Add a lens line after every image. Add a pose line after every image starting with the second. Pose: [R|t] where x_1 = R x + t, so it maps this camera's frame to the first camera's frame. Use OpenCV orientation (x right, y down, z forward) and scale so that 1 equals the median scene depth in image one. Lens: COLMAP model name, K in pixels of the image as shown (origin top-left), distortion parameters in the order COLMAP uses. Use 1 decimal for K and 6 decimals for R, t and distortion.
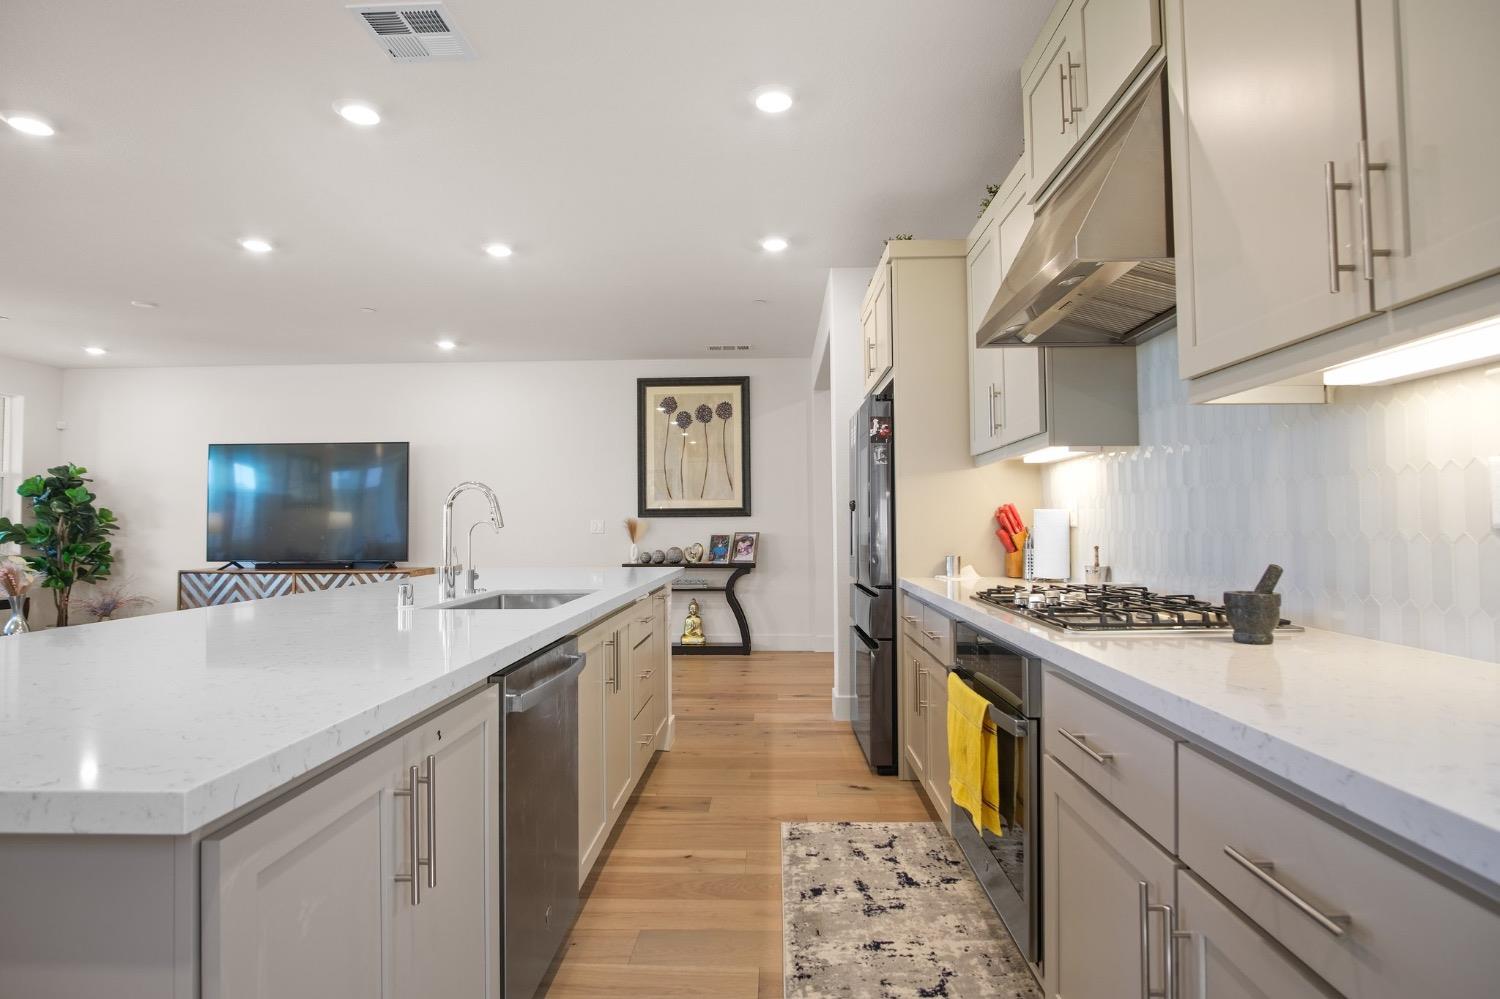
lens RADIAL K [[801.9, 0, 745.1], [0, 801.9, 502.3], [0, 0, 1]] dist [-0.031206, 0.009400]
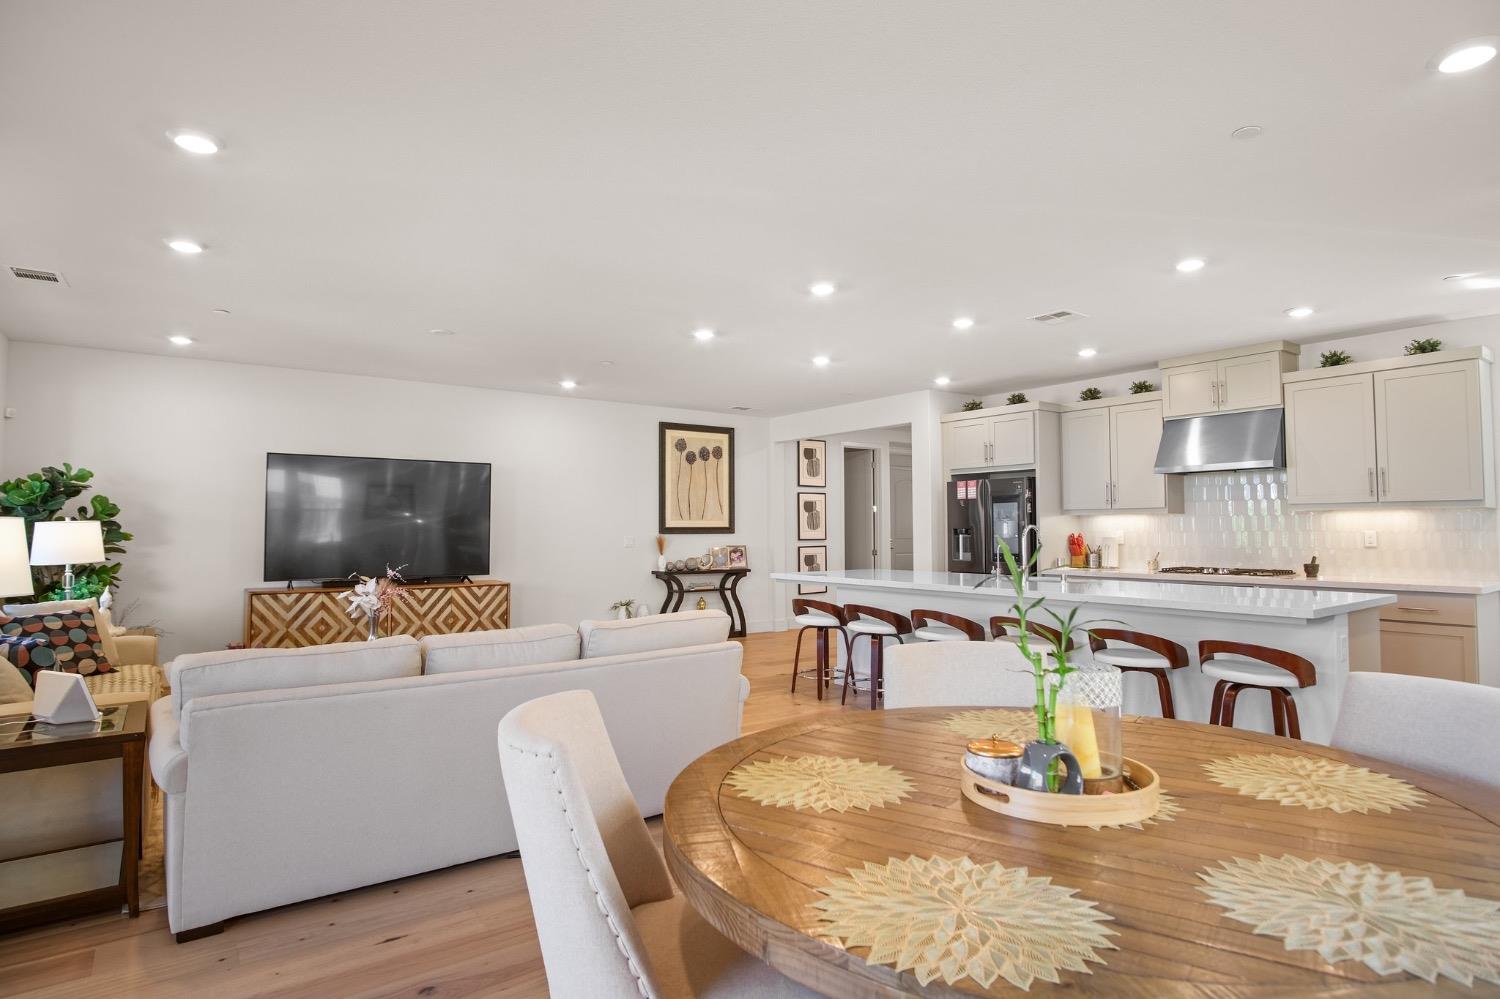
lens RADIAL K [[801.7, 0, 736.8], [0, 801.7, 493.2], [0, 0, 1]] dist [0.001901, 0.000515]
pose [[0.793938, 0.034681, 0.607009, -0.802920], [-0.019807, 0.999317, -0.031189, -0.008058], [-0.607676, 0.012739, 0.794083, -0.058643]]
